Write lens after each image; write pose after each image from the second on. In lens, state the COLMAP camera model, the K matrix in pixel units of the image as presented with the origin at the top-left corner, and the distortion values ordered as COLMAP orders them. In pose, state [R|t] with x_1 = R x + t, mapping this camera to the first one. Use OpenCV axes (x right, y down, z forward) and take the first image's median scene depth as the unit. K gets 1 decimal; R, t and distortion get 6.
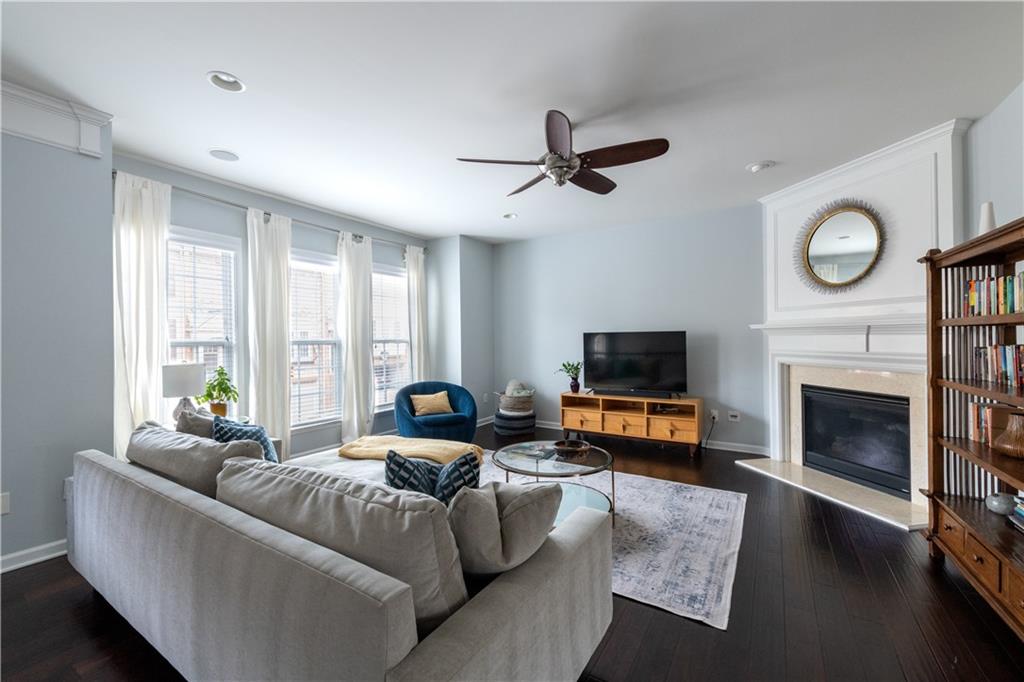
lens RADIAL K [[418.4, 0, 508.7], [0, 418.4, 342.5], [0, 0, 1]] dist [-0.000141, 0.000112]
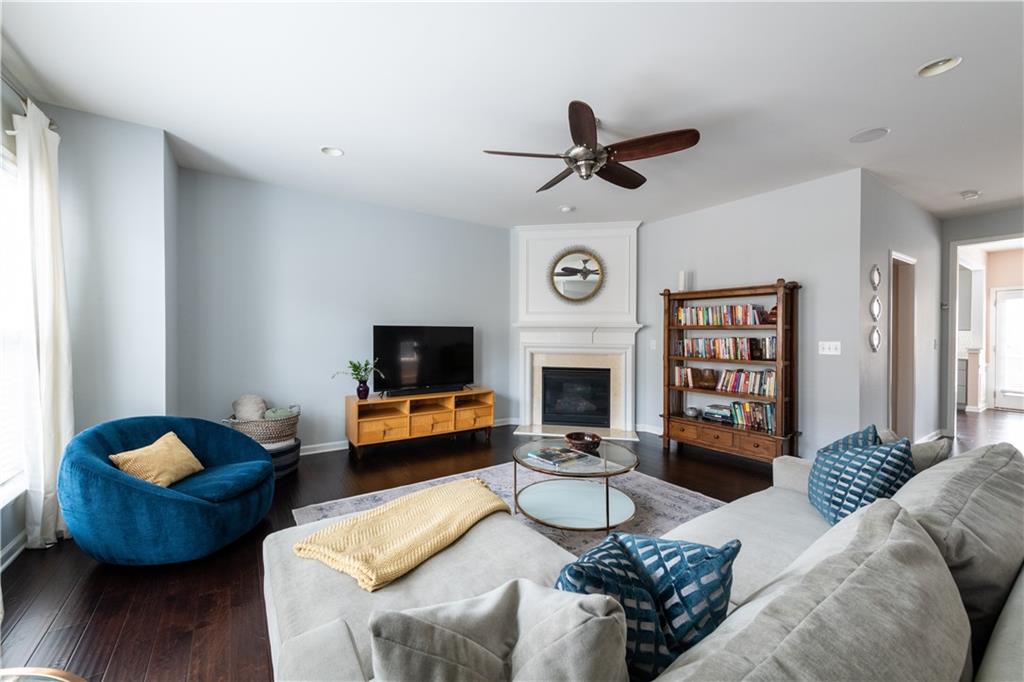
lens RADIAL K [[407.6, 0, 515.8], [0, 407.6, 337.2], [0, 0, 1]] dist [0.002749, -0.000858]
pose [[0.374270, 0.002189, 0.927317, -0.534111], [-0.000615, 0.999998, -0.002112, 0.001830], [-0.927319, 0.000220, 0.374271, 0.501526]]
